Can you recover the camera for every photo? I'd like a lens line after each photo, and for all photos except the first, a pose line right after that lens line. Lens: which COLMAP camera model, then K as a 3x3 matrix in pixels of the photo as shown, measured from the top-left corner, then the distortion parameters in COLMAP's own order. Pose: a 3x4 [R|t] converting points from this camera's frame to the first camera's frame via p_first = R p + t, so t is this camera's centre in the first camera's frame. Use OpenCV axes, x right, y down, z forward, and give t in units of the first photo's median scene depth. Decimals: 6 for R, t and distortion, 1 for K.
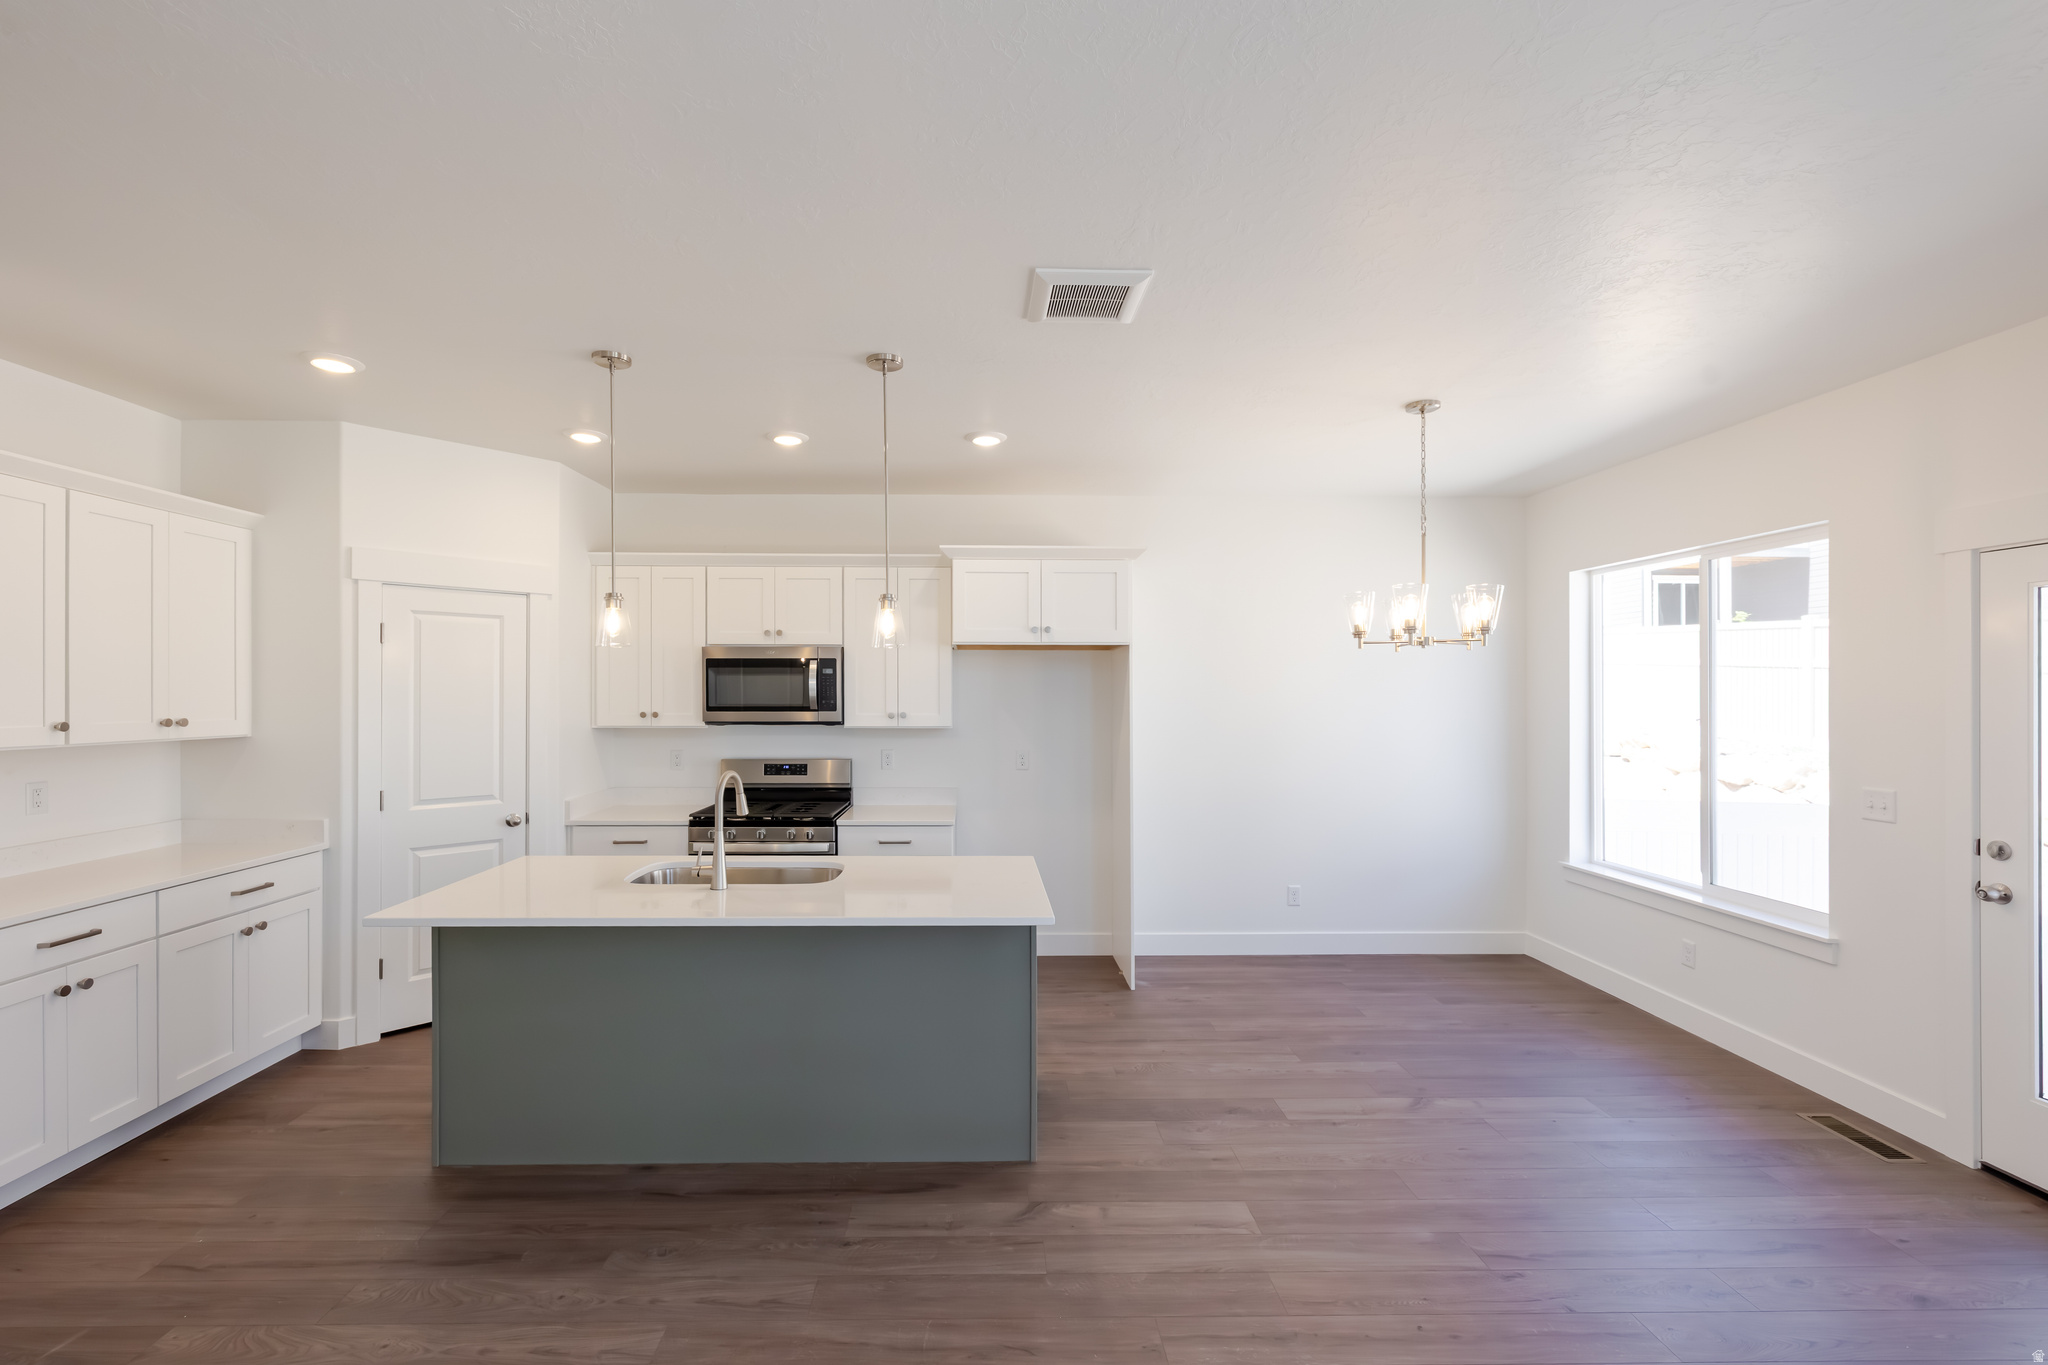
lens RADIAL K [[878.2, 0, 994.7], [0, 878.2, 682.5], [0, 0, 1]] dist [0.002456, 0.000321]
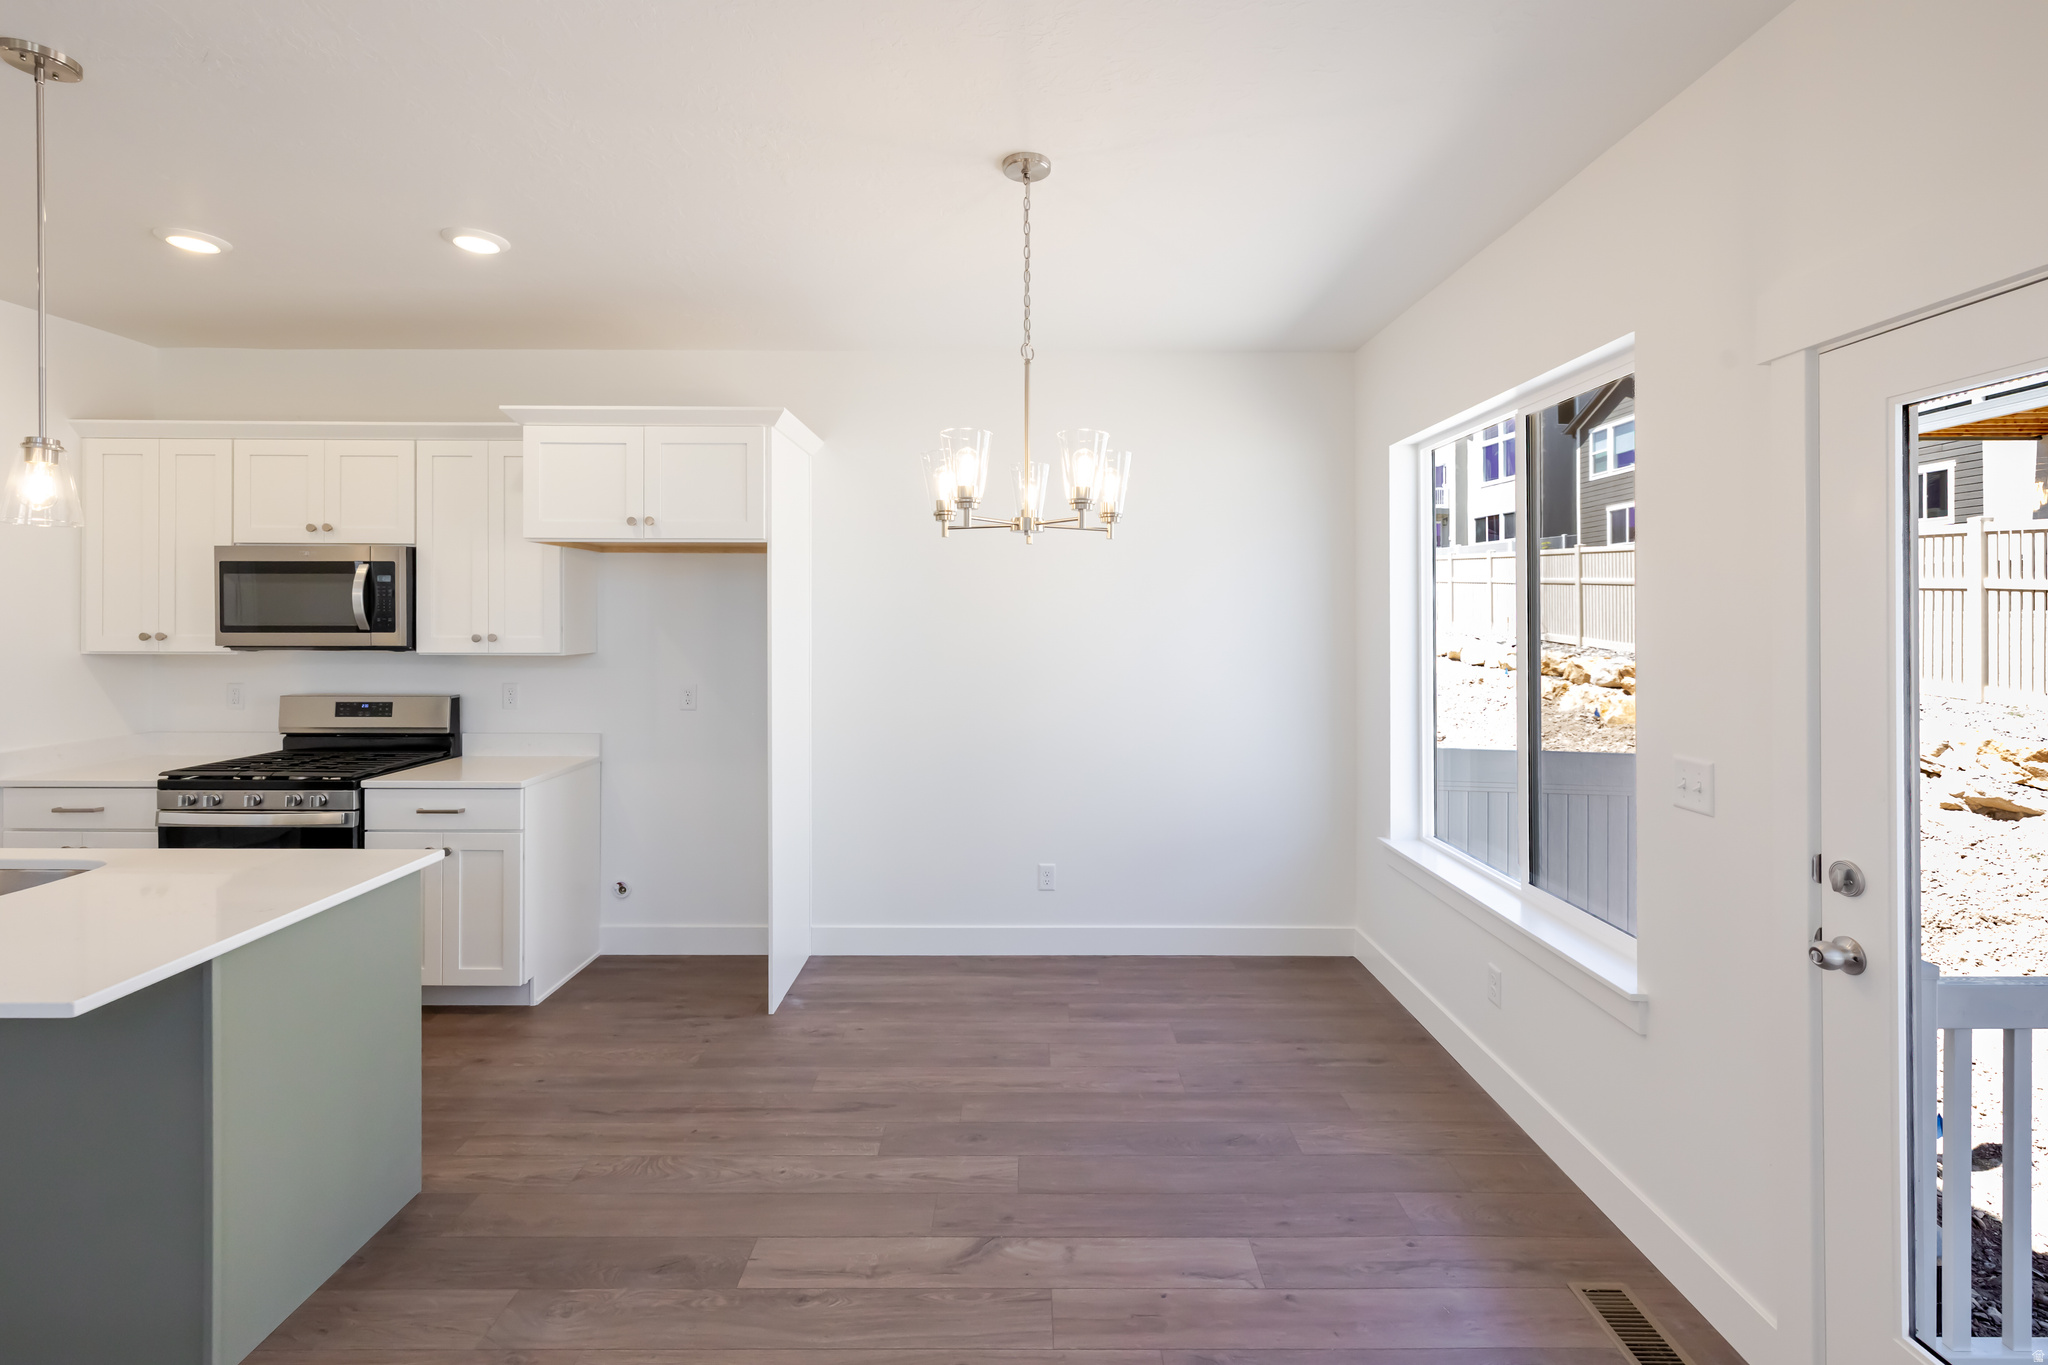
lens RADIAL K [[897.1, 0, 1030.9], [0, 897.1, 602.6], [0, 0, 1]] dist [0.003349, 0.000468]
pose [[0.999866, 0.000949, -0.016319, 0.416158], [-0.001032, 0.999987, -0.005069, 0.012226], [0.016314, 0.005085, 0.999854, 0.275931]]
